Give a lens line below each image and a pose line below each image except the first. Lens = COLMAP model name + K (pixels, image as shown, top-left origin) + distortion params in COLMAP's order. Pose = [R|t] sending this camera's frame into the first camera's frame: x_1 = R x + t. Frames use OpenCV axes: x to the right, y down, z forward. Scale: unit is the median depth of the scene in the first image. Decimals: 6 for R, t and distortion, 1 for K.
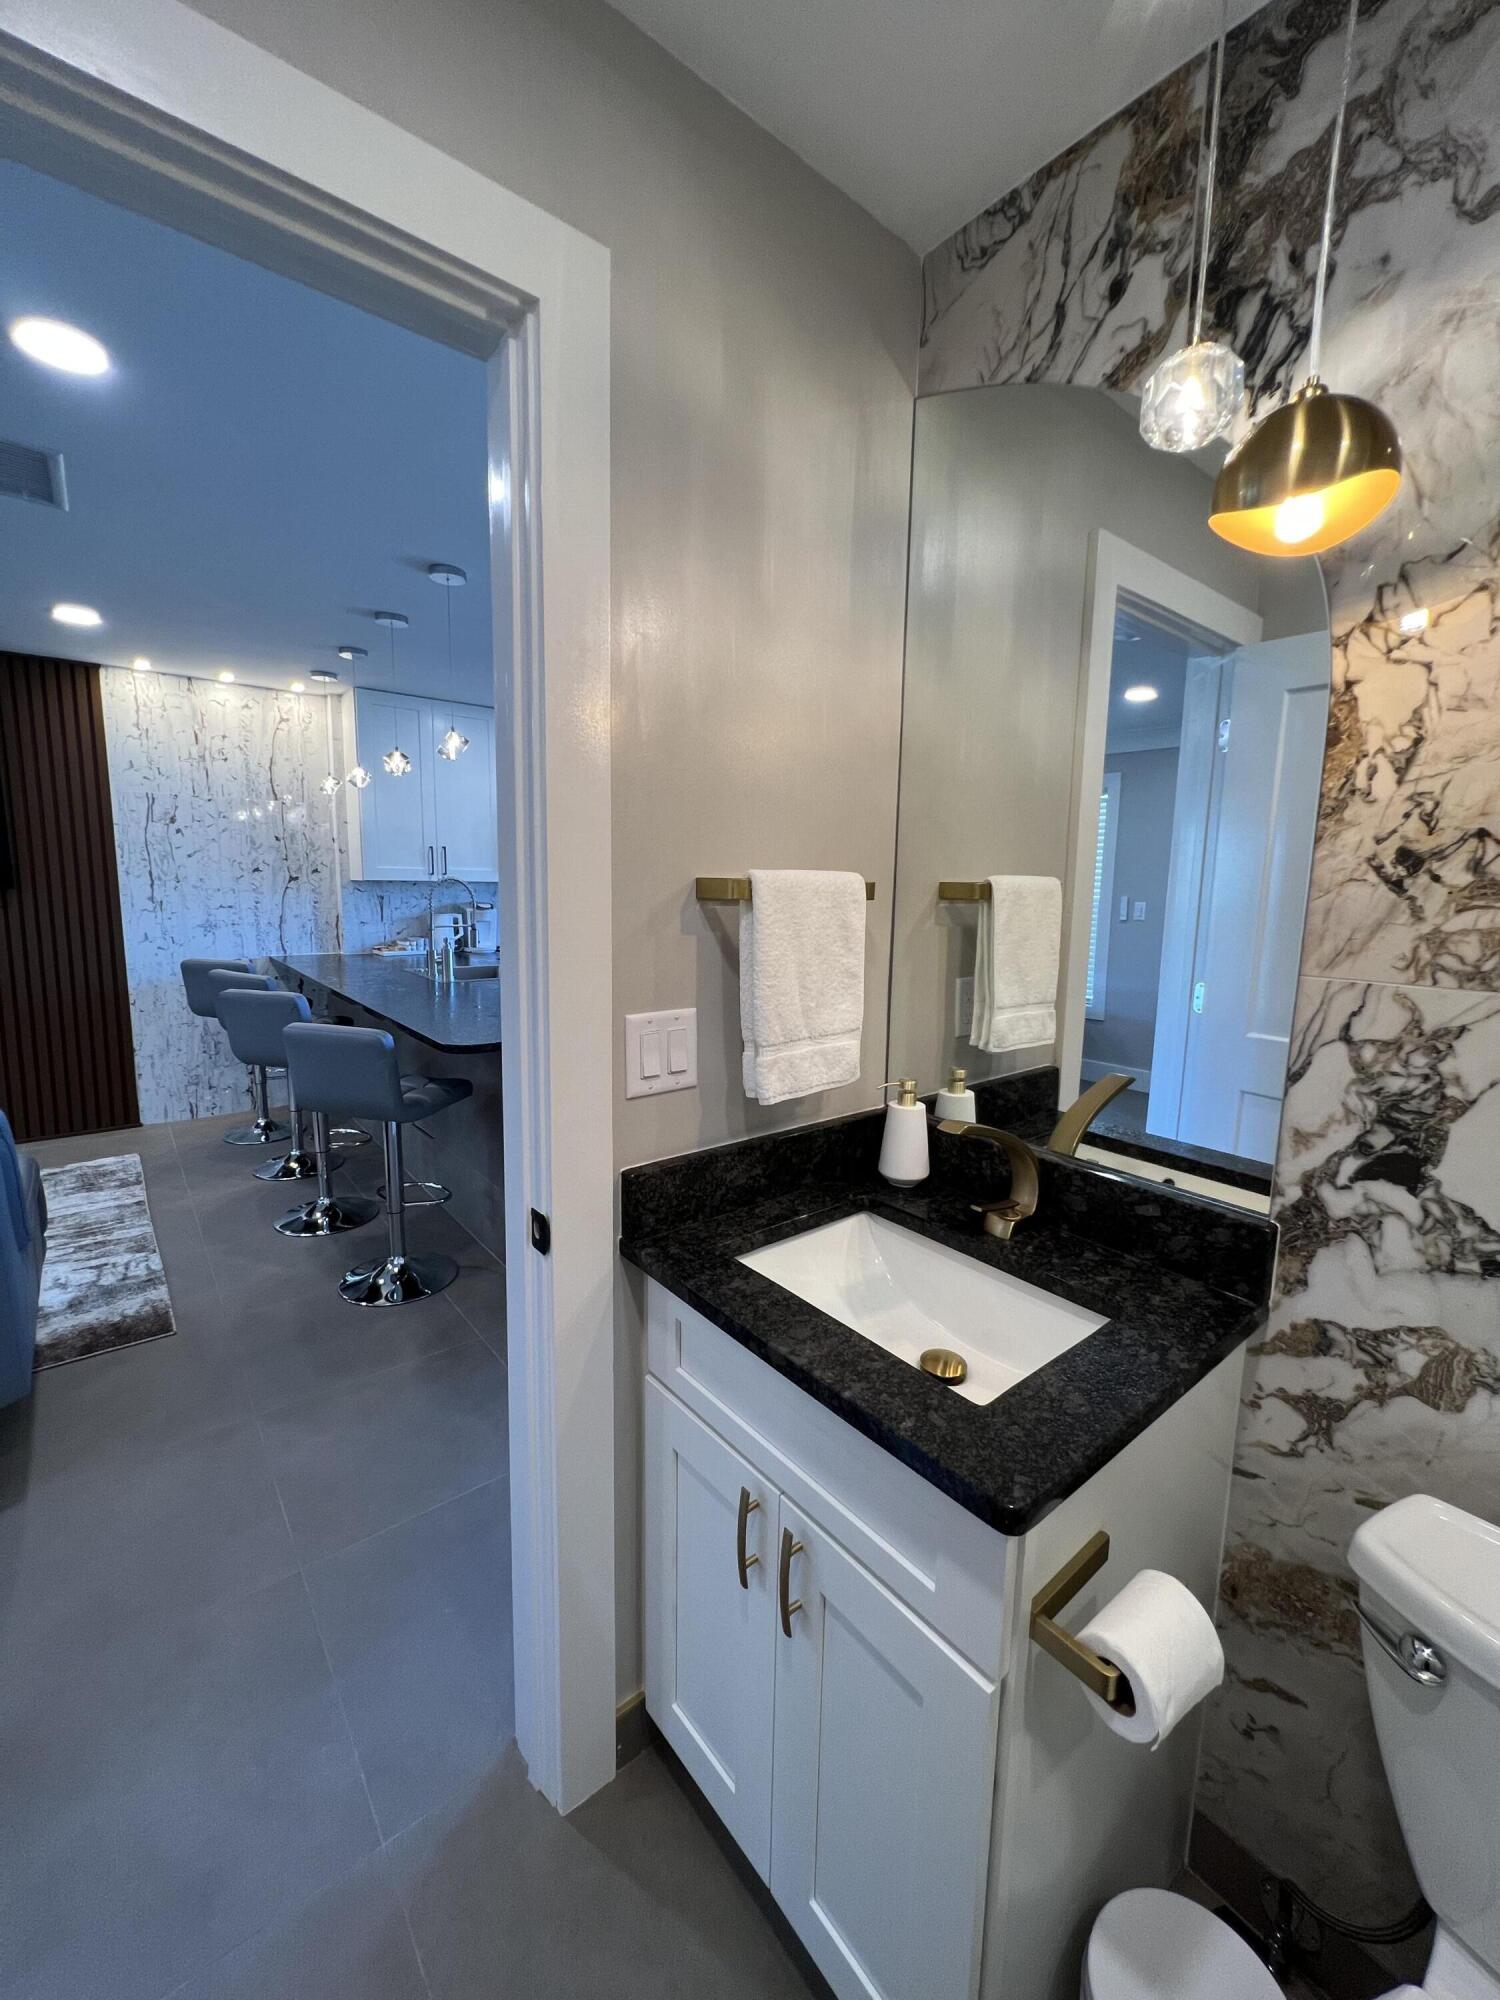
lens RADIAL K [[802.8, 0, 744.8], [0, 802.8, 993.9], [0, 0, 1]] dist [0.001368, -0.000116]
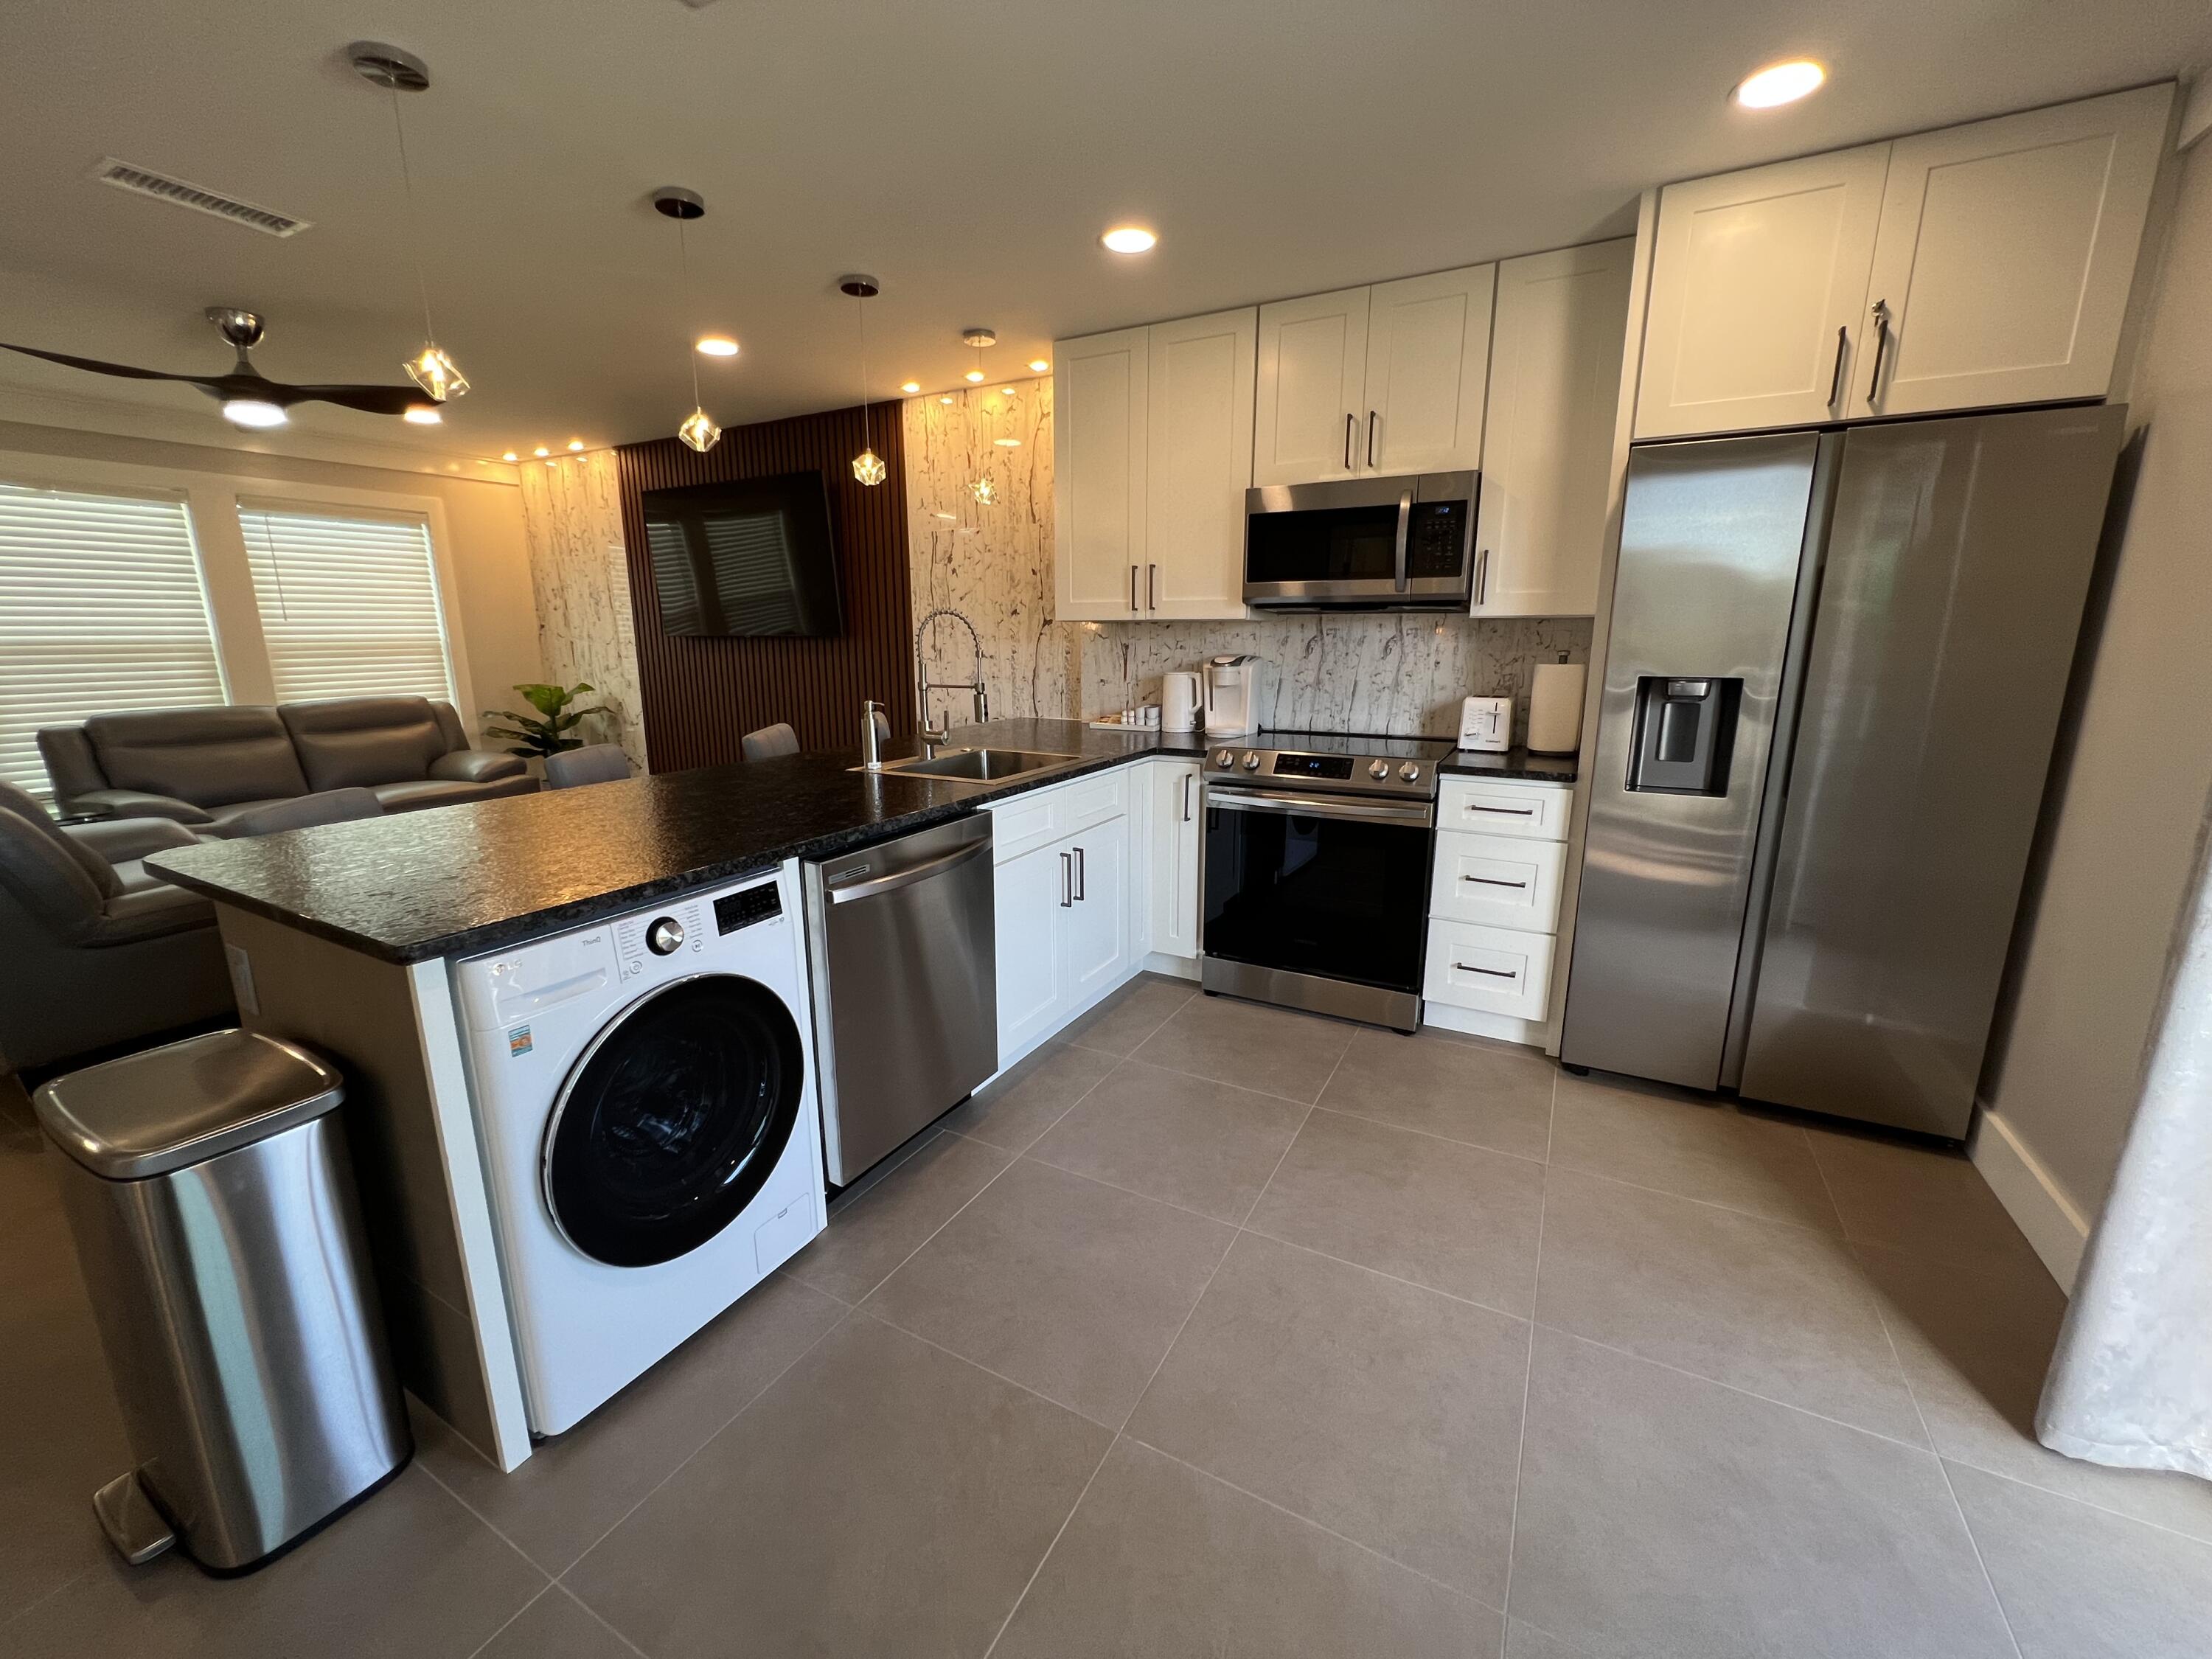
lens RADIAL K [[887.9, 0, 1103.3], [0, 887.9, 825.2], [0, 0, 1]] dist [0.001368, -0.000116]
pose [[0.387818, 0.179201, -0.904148, 0.306800], [-0.118443, 0.982475, 0.143922, -0.082909], [0.914094, 0.051274, 0.402247, 0.743077]]
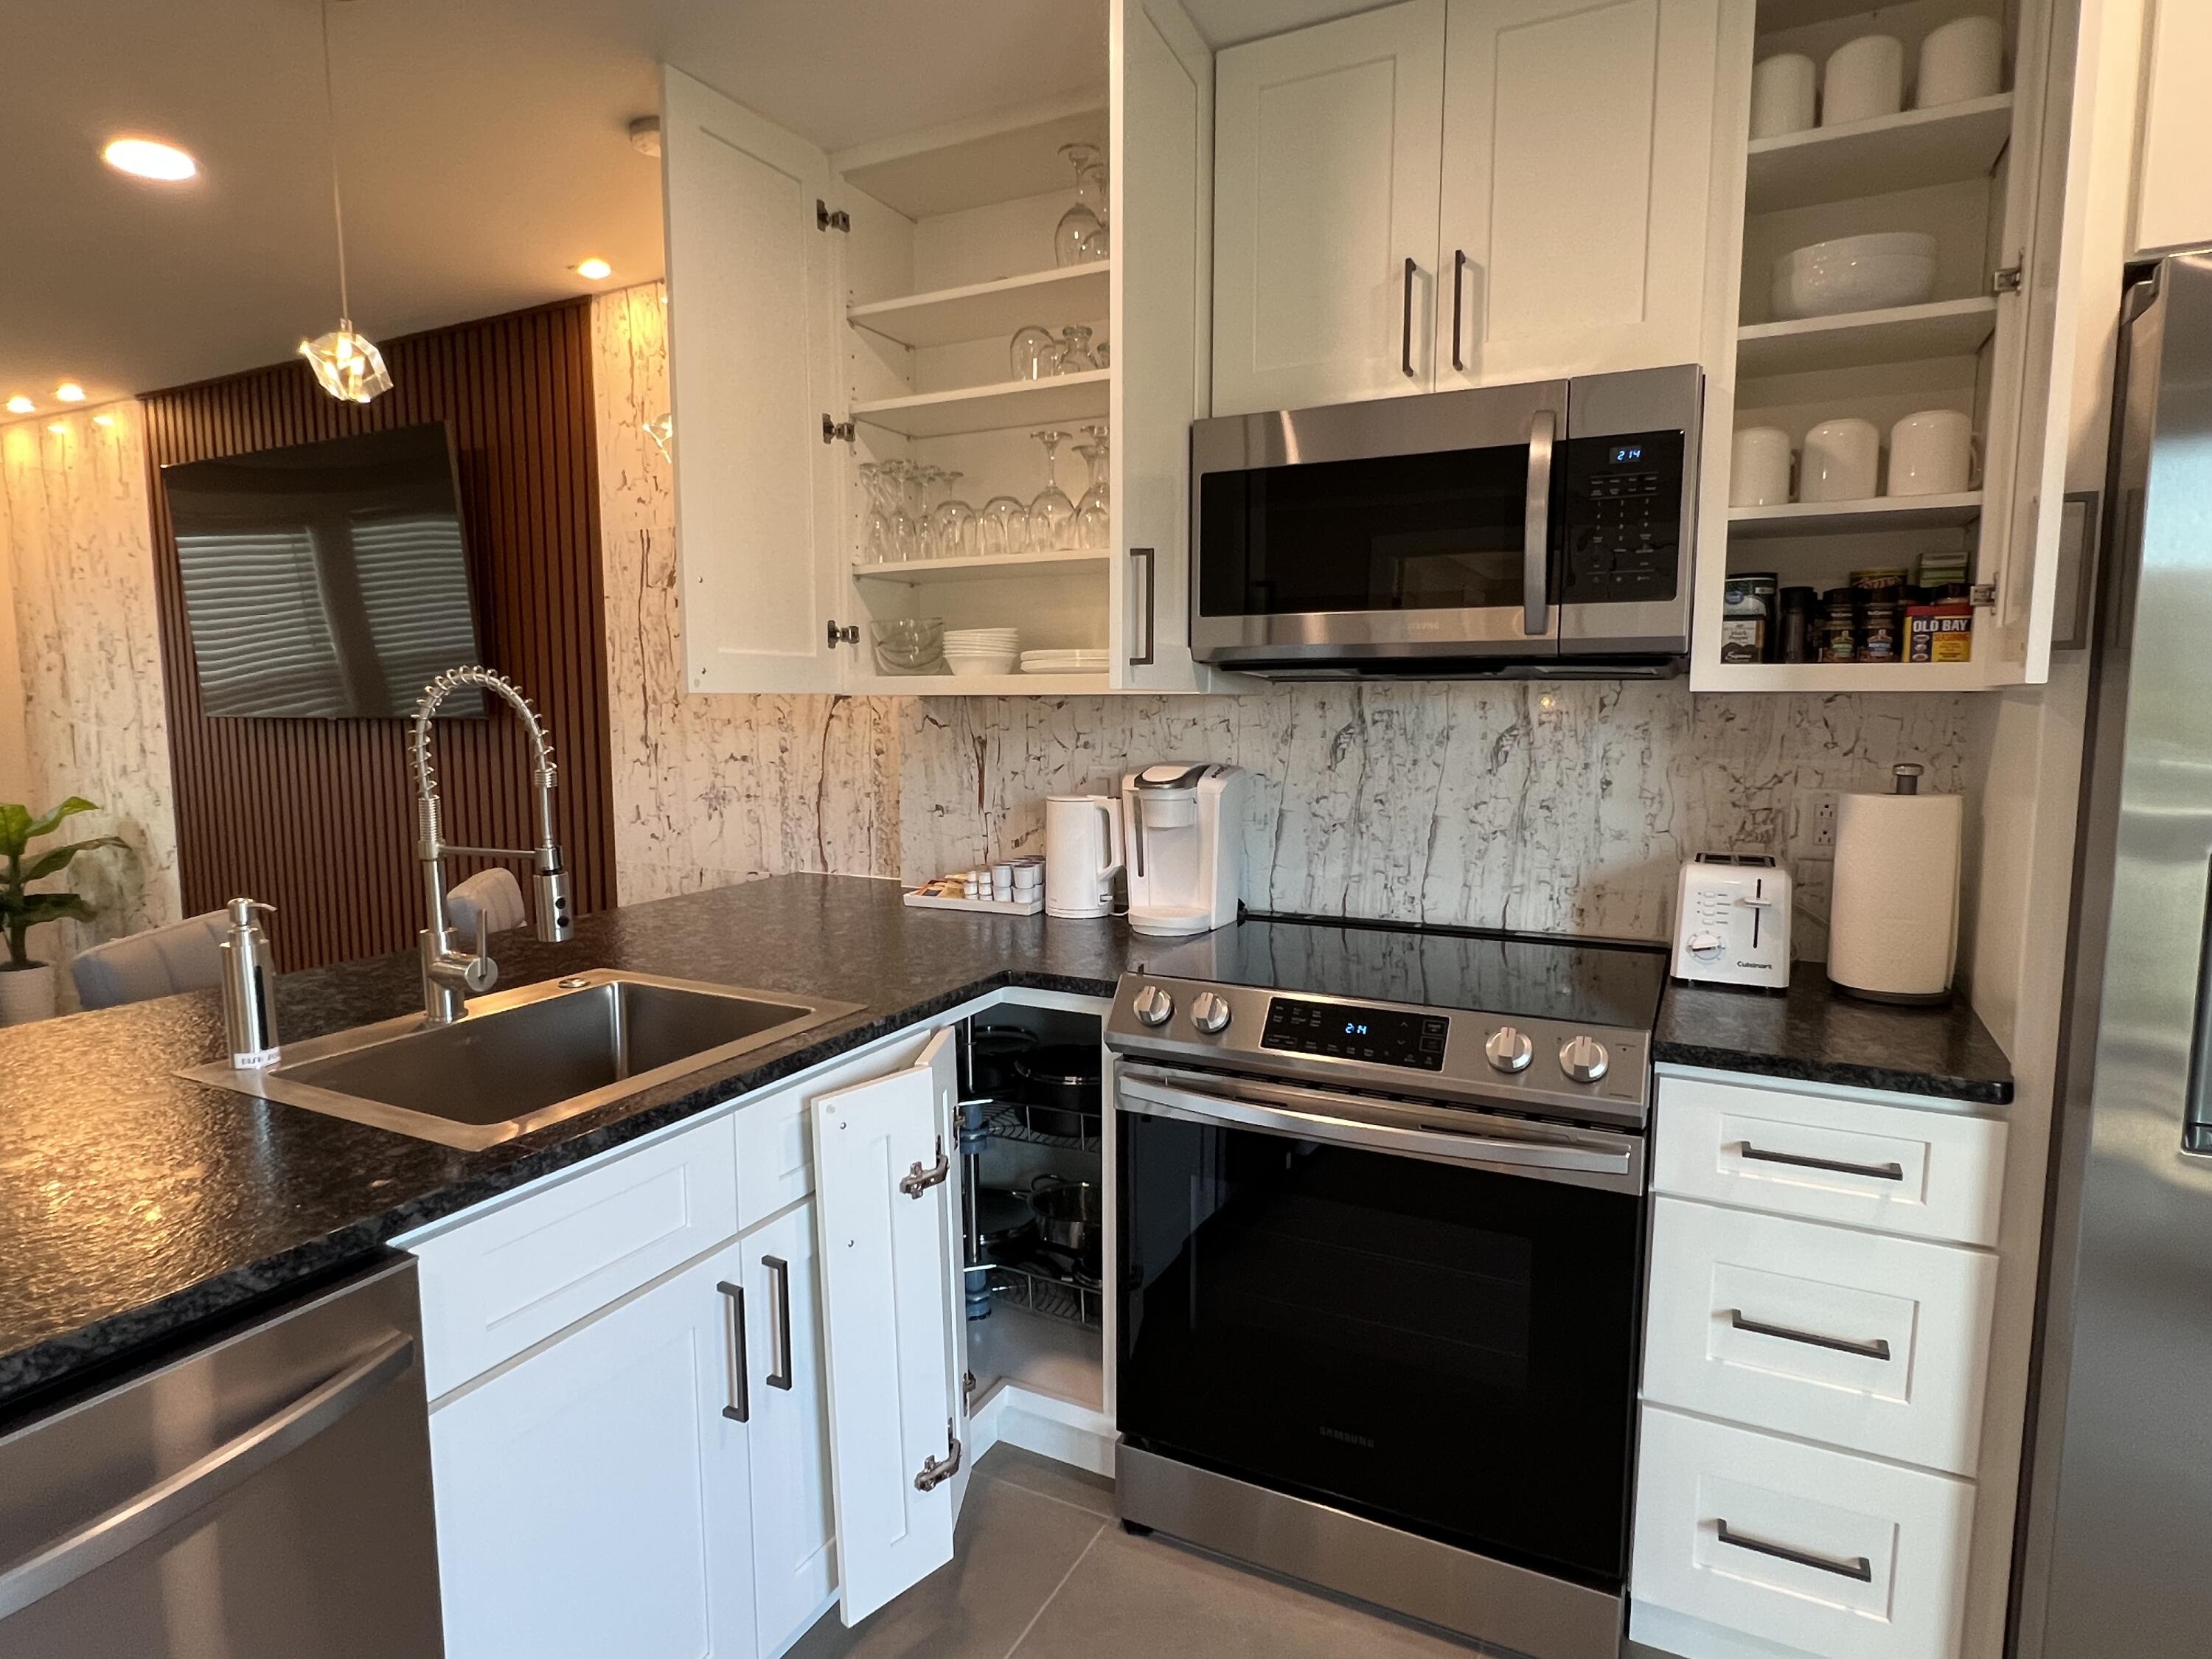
lens RADIAL K [[1219.1, 0, 1098.3], [0, 1219.1, 839.4], [0, 0, 1]] dist [-0.004480, 0.002185]
pose [[0.413349, 0.087796, -0.906330, 0.080048], [-0.116158, 0.992293, 0.043147, -0.117284], [0.903133, 0.087443, 0.420361, 0.903996]]
